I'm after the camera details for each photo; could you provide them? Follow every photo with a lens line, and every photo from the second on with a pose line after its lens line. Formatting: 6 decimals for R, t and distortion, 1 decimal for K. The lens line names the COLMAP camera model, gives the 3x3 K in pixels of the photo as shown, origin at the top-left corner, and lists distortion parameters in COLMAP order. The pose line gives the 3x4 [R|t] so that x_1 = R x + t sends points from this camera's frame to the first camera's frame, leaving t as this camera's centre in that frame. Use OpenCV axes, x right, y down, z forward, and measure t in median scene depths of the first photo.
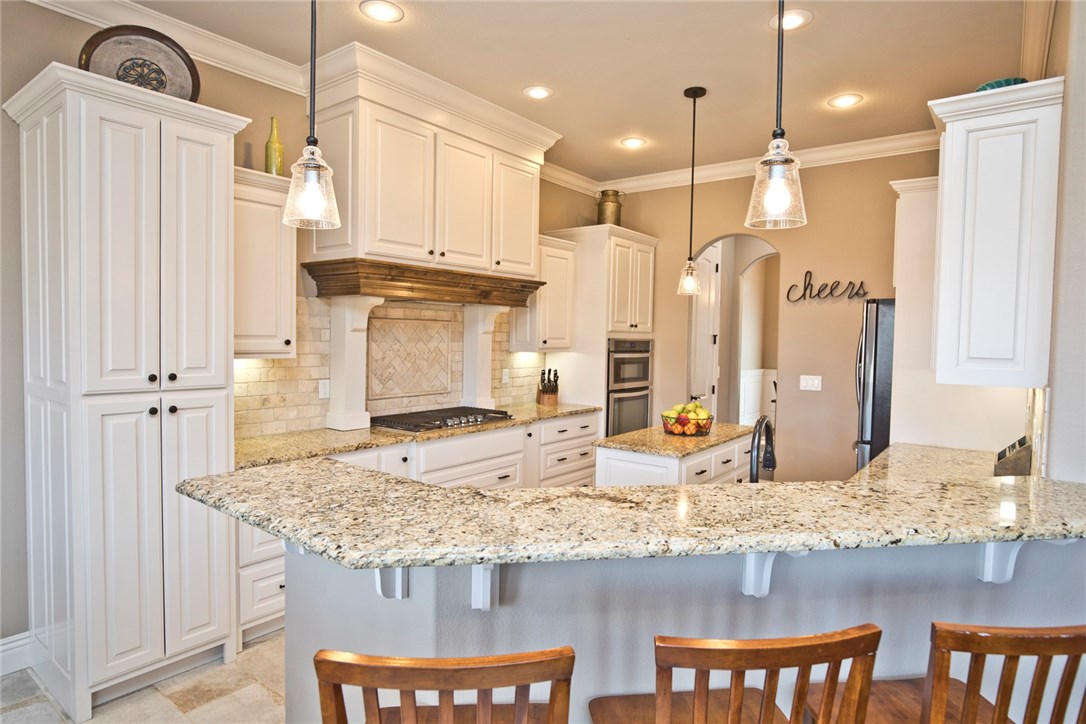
lens RADIAL K [[610.5, 0, 551.8], [0, 610.5, 361.8], [0, 0, 1]] dist [-0.006981, -0.001591]
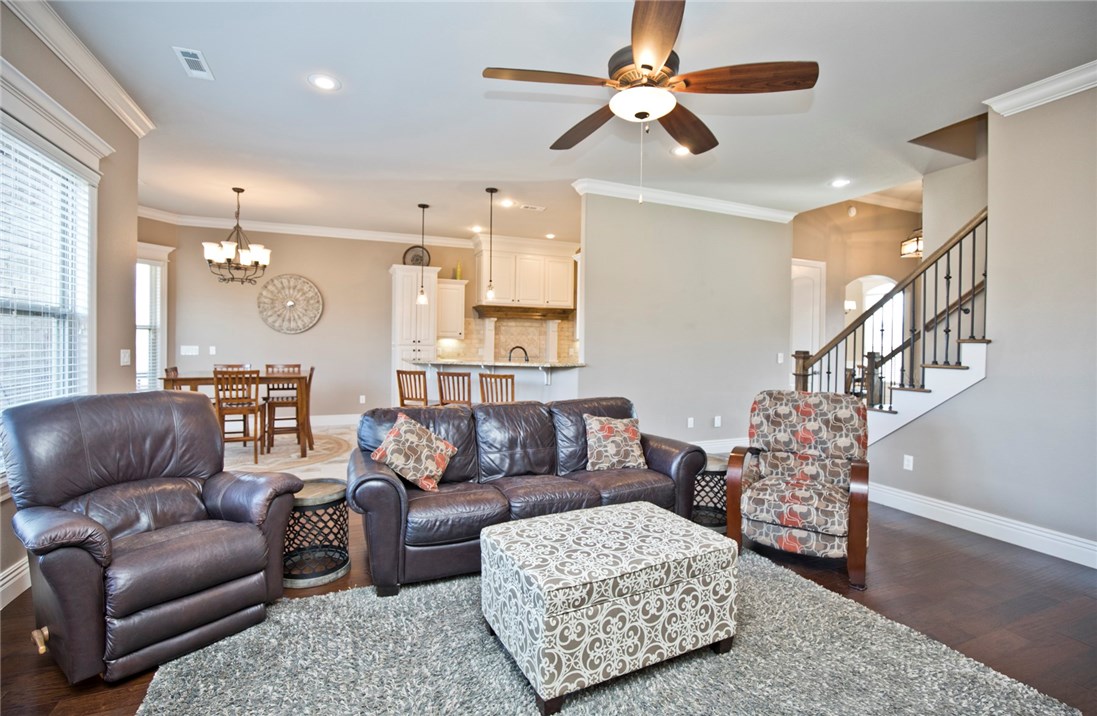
lens RADIAL K [[505.8, 0, 552.1], [0, 505.8, 355.9], [0, 0, 1]] dist [-0.028955, 0.002869]
pose [[0.861788, -0.001464, -0.507266, 0.959506], [-0.018911, 0.999208, -0.035012, 0.123258], [0.506915, 0.039766, 0.861078, -0.721698]]
